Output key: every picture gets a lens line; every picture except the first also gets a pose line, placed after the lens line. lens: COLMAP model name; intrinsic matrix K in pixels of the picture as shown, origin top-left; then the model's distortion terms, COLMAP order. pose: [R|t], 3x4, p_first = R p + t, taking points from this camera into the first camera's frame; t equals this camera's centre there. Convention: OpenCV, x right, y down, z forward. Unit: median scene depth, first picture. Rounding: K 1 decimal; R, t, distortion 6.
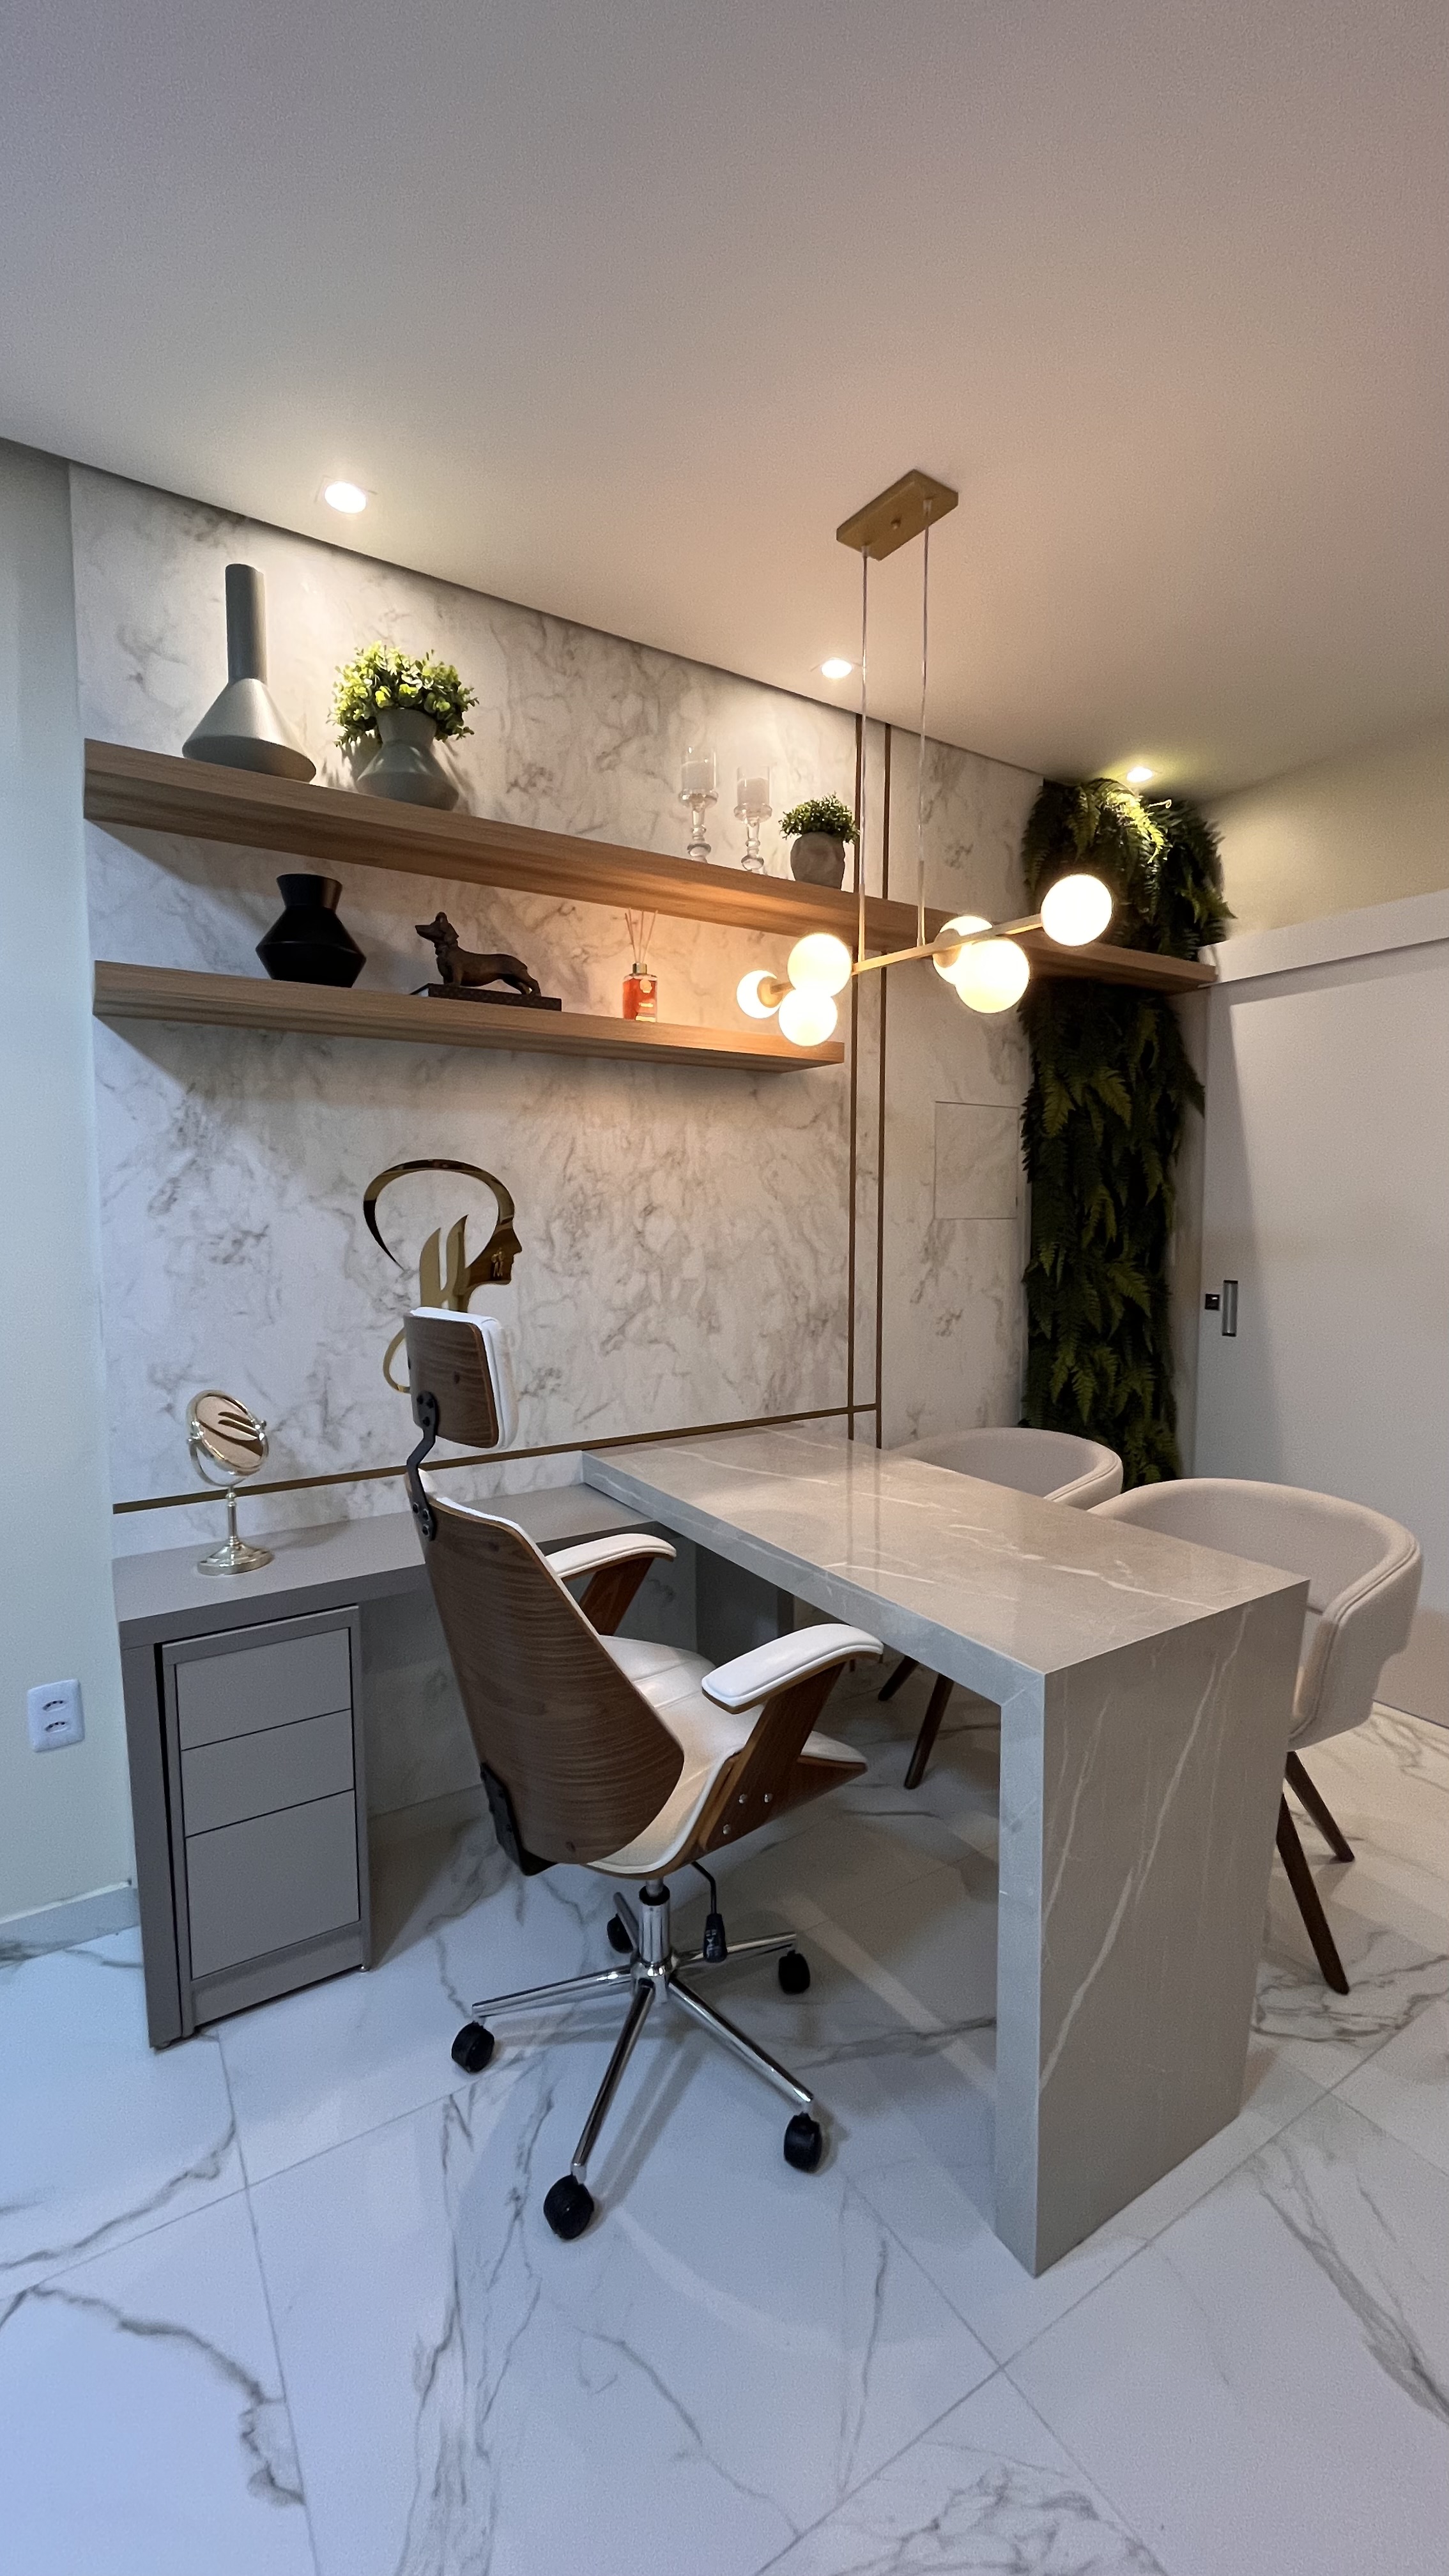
lens RADIAL K [[1040.8, 0, 724.9], [0, 1040.8, 1284.8], [0, 0, 1]] dist [-0.006320, 0.000244]
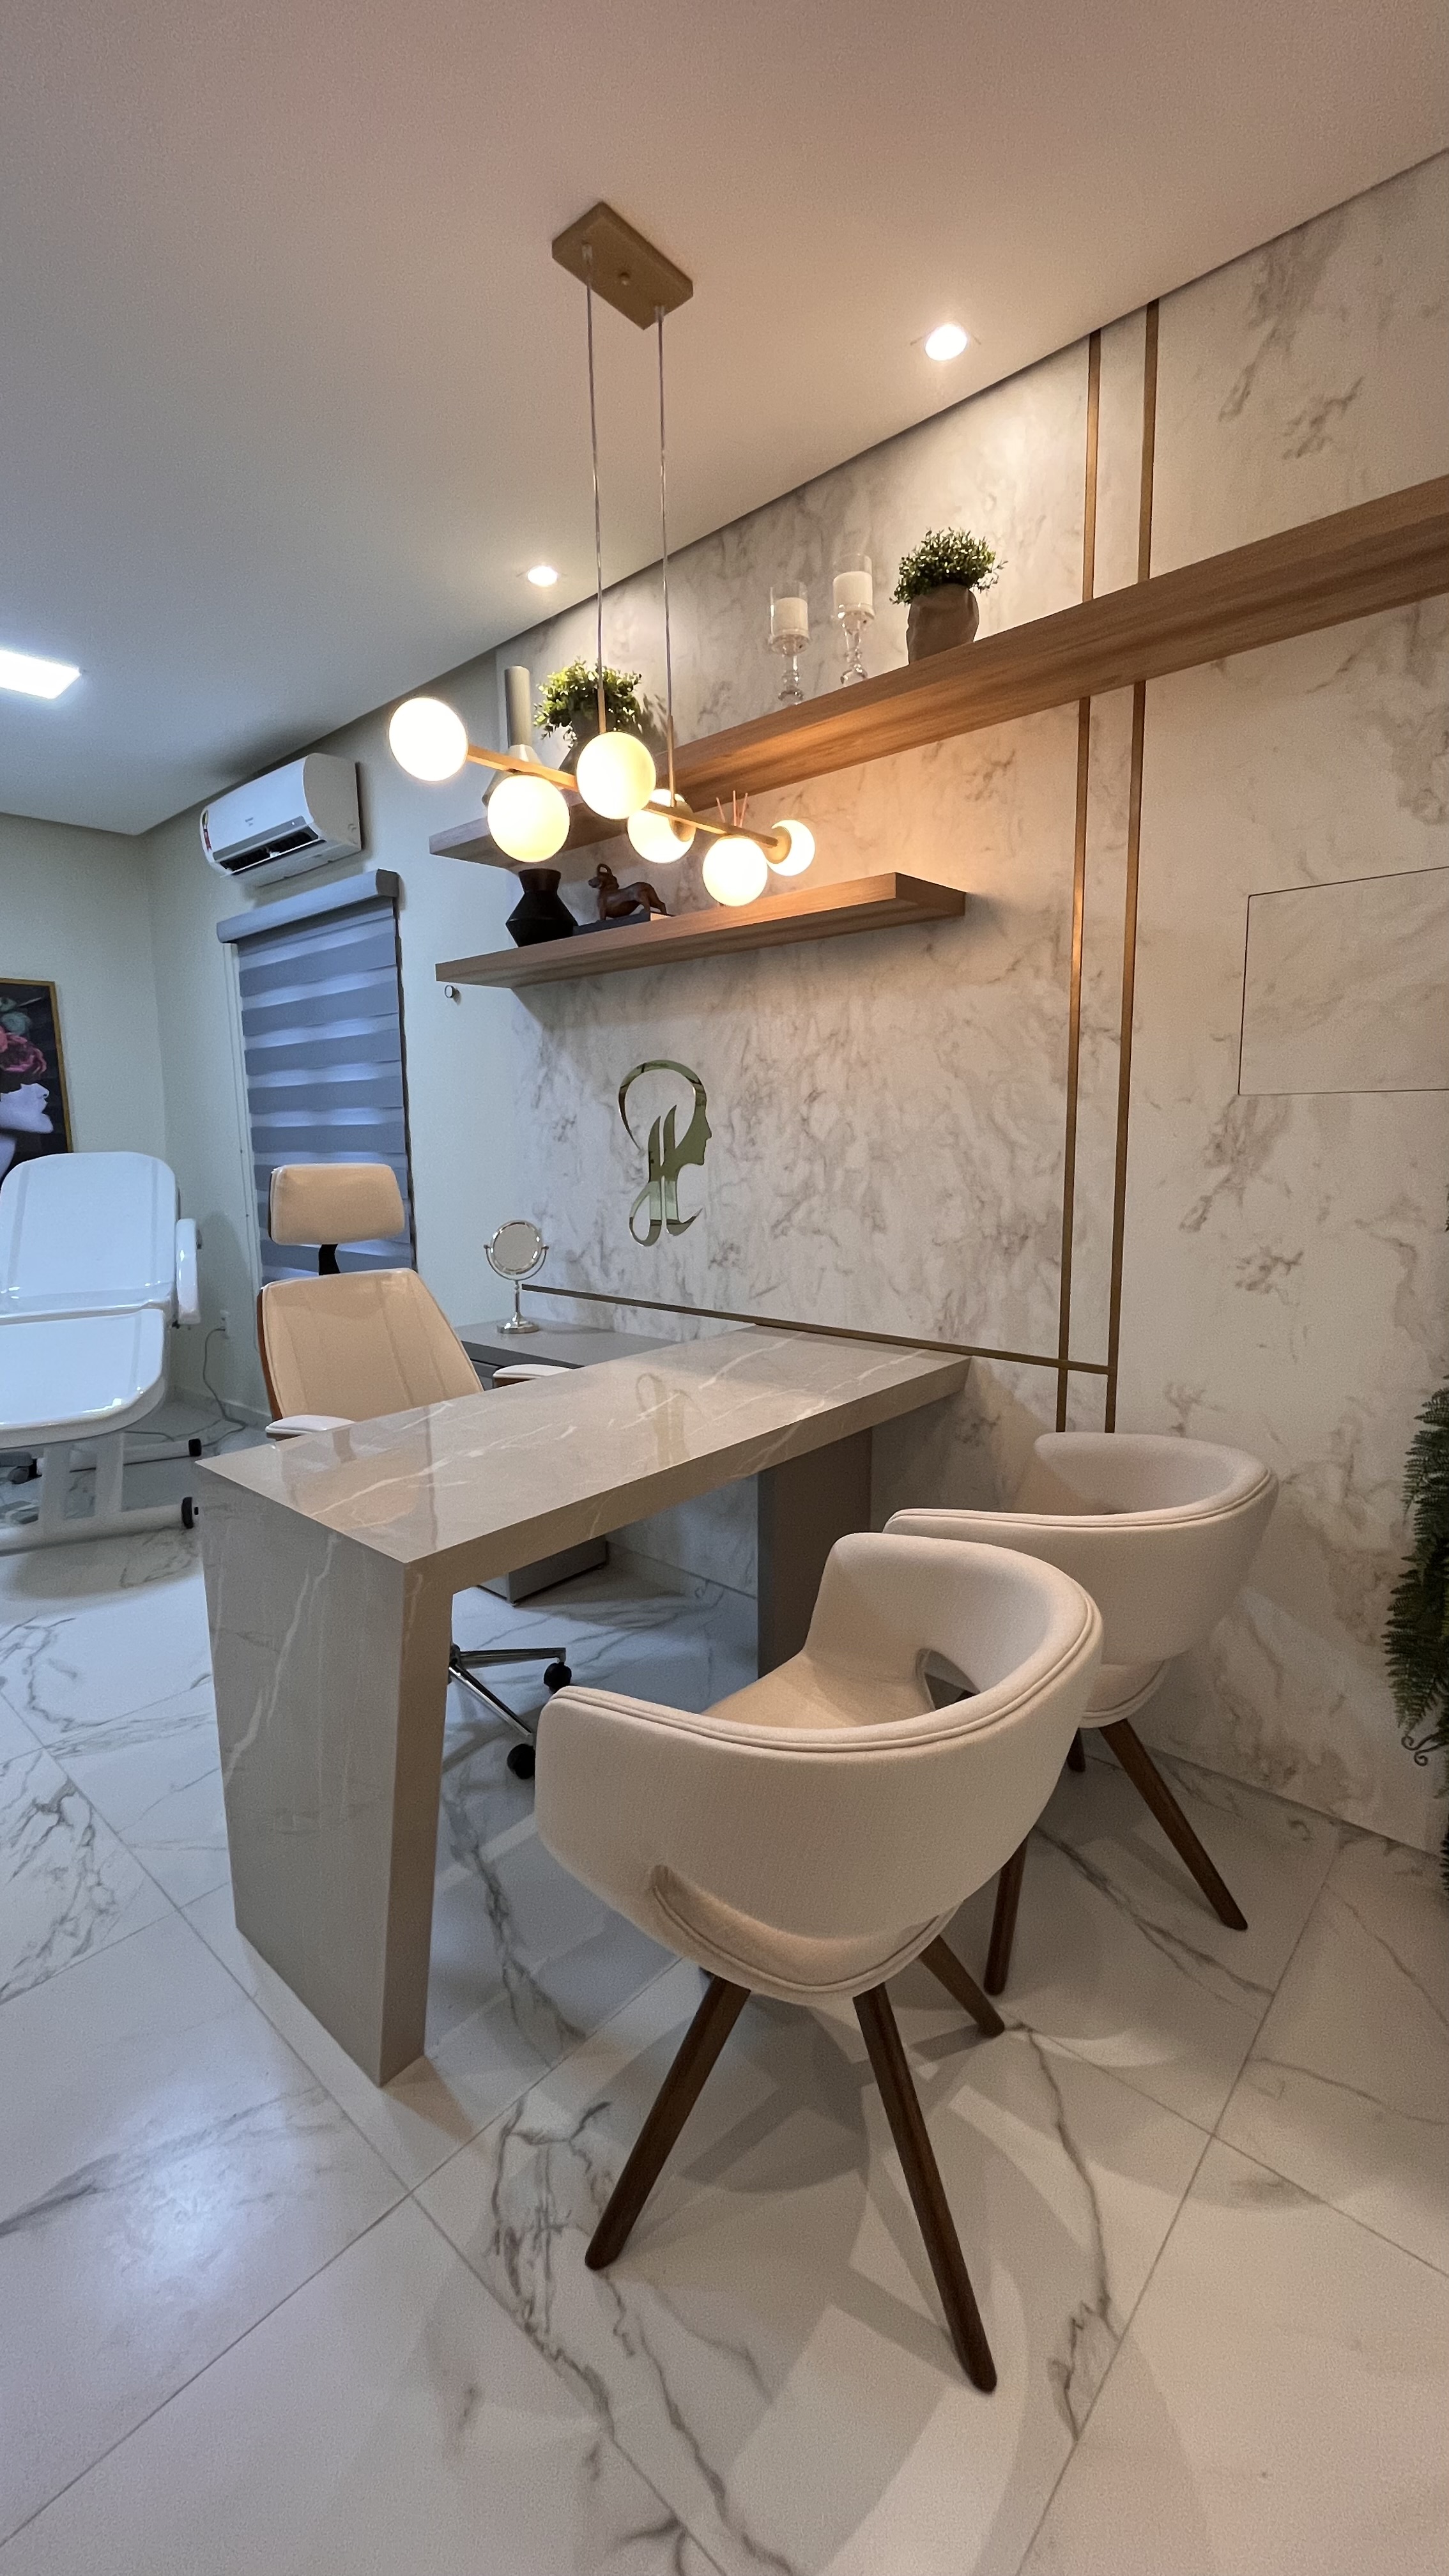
lens RADIAL K [[1040.8, 0, 723.5], [0, 1040.8, 1285.2], [0, 0, 1]] dist [-0.006320, 0.000244]
pose [[0.272878, 0.141913, -0.951524, 0.982471], [-0.054287, 0.989756, 0.132046, -0.024037], [0.960516, 0.015623, 0.277787, 0.749836]]
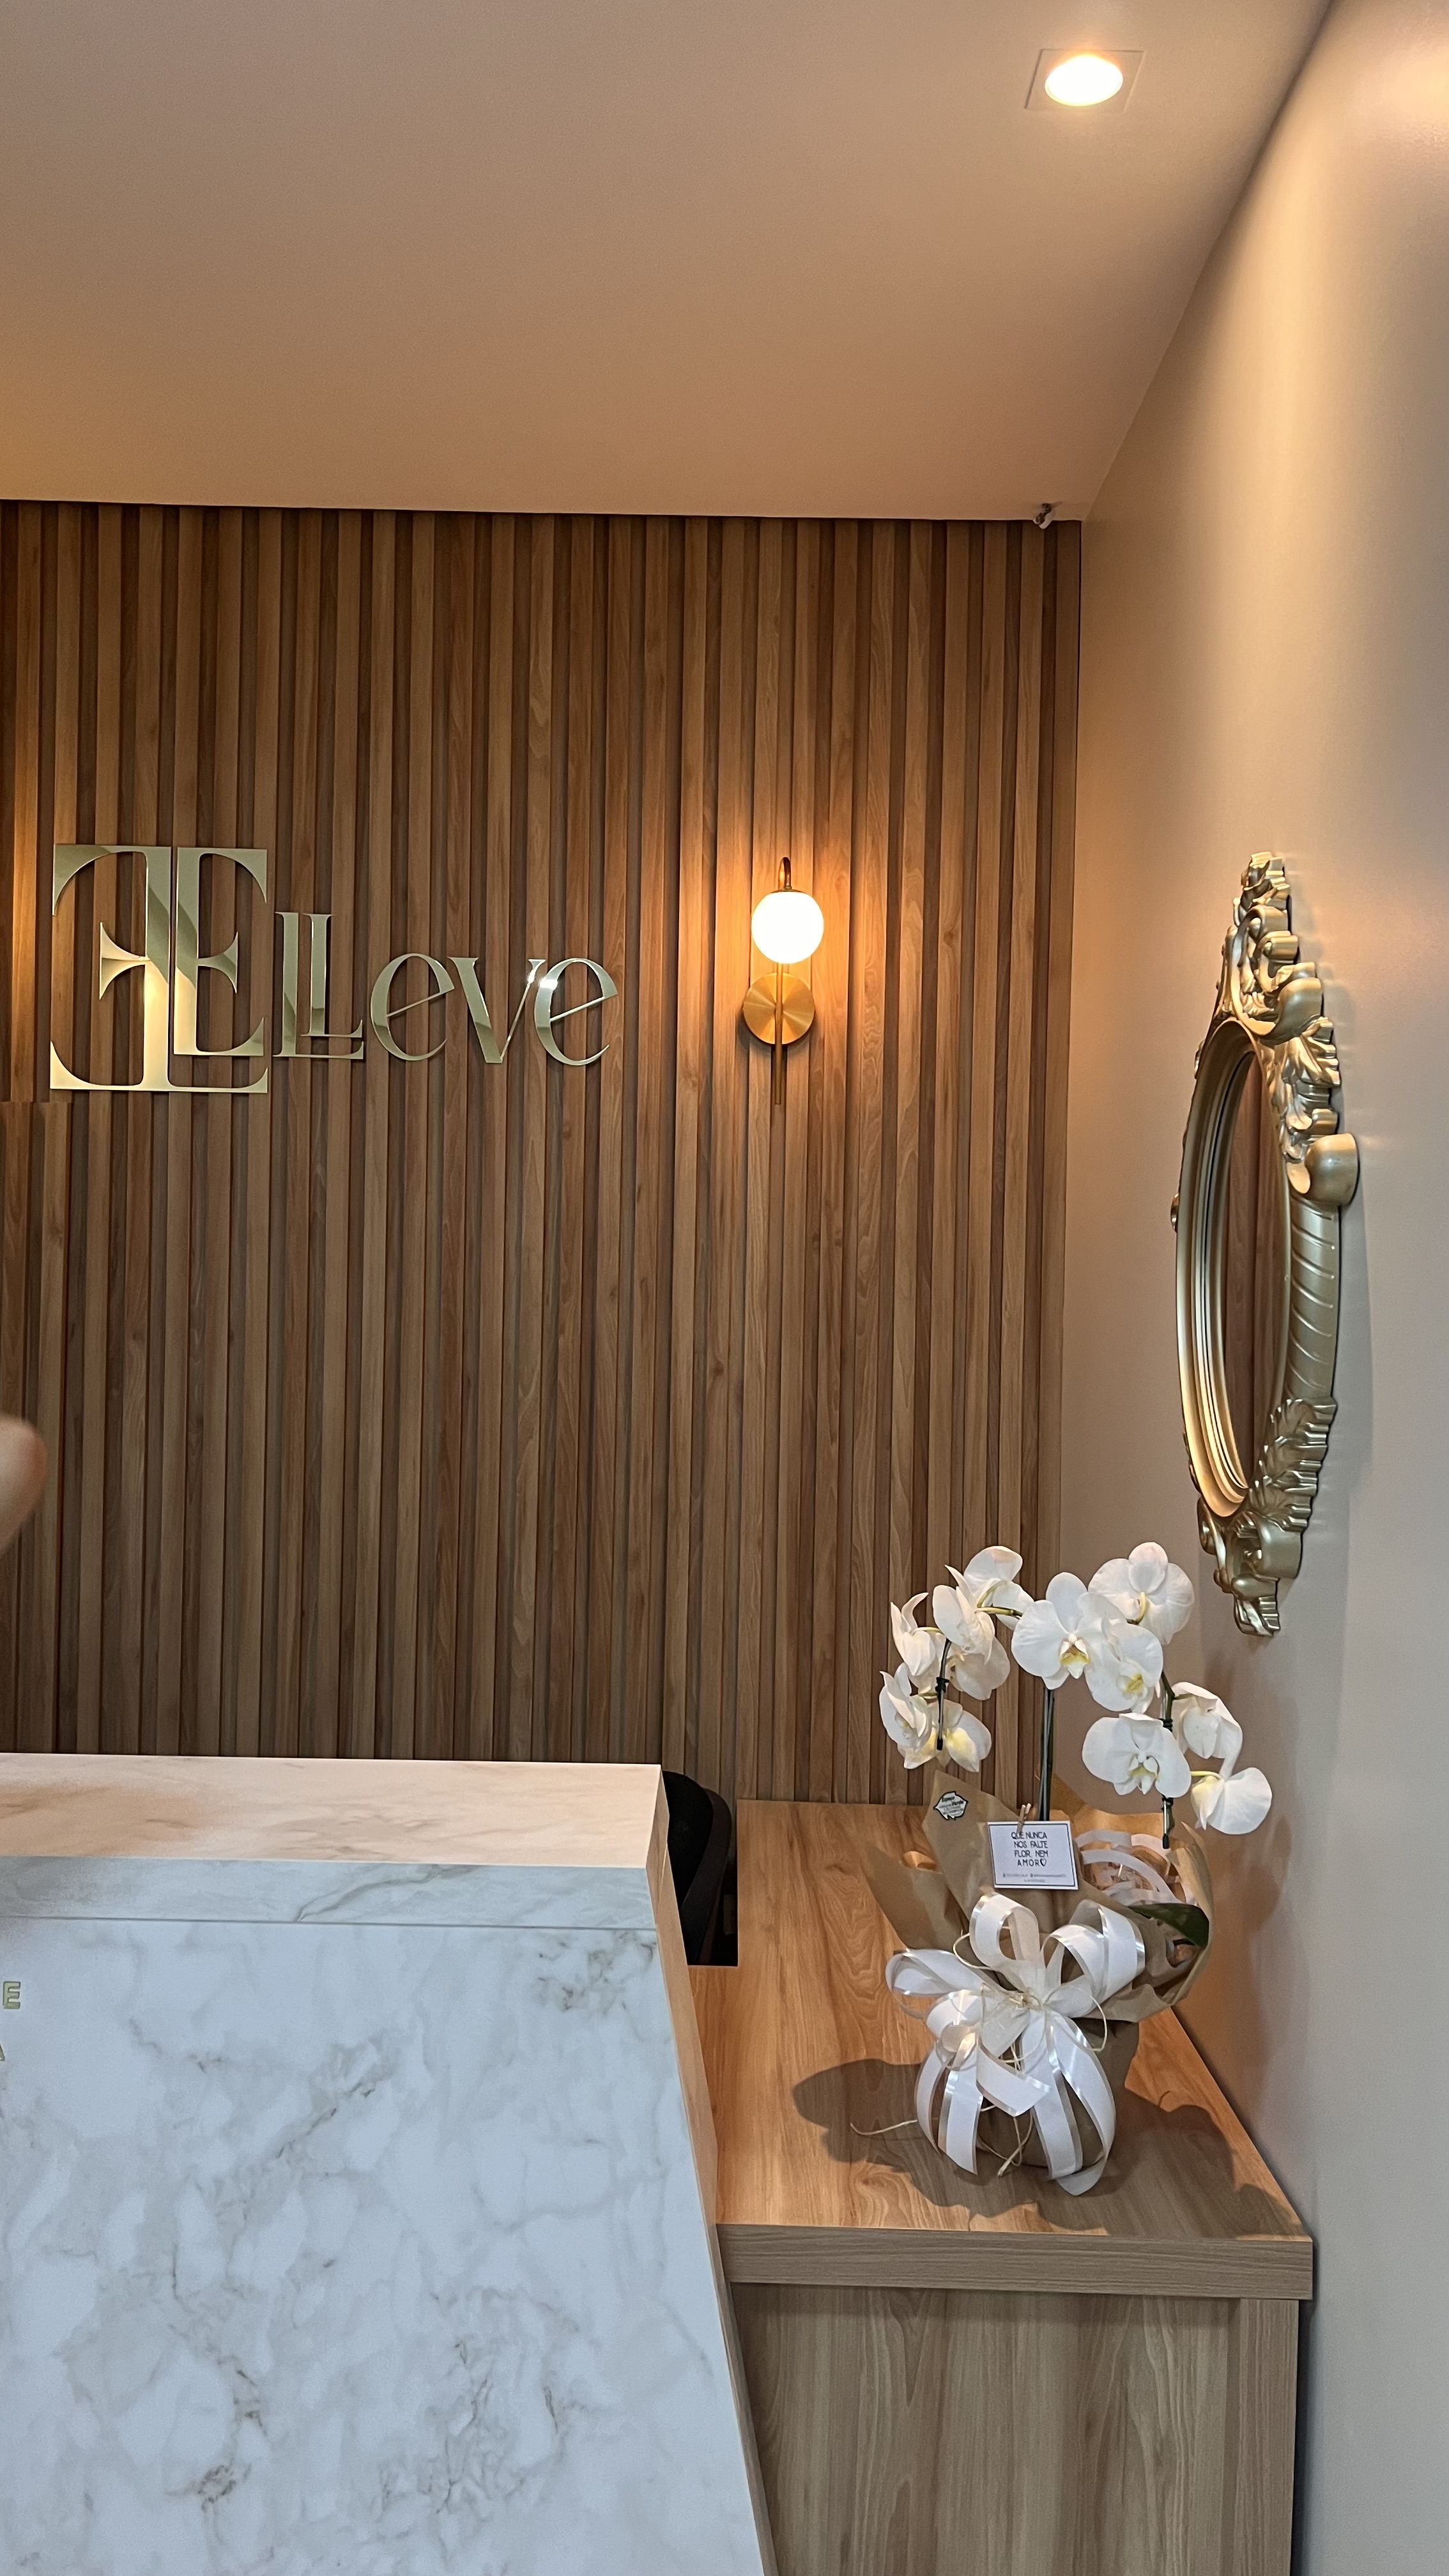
lens RADIAL K [[1939.4, 0, 718.3], [0, 1939.4, 1287.1], [0, 0, 1]] dist [0.064196, -0.078153]
pose [[-0.849264, -0.019107, -0.527623, 0.135979], [0.058899, -0.996536, -0.058716, 0.382603], [-0.524673, -0.080942, 0.847447, 0.513385]]
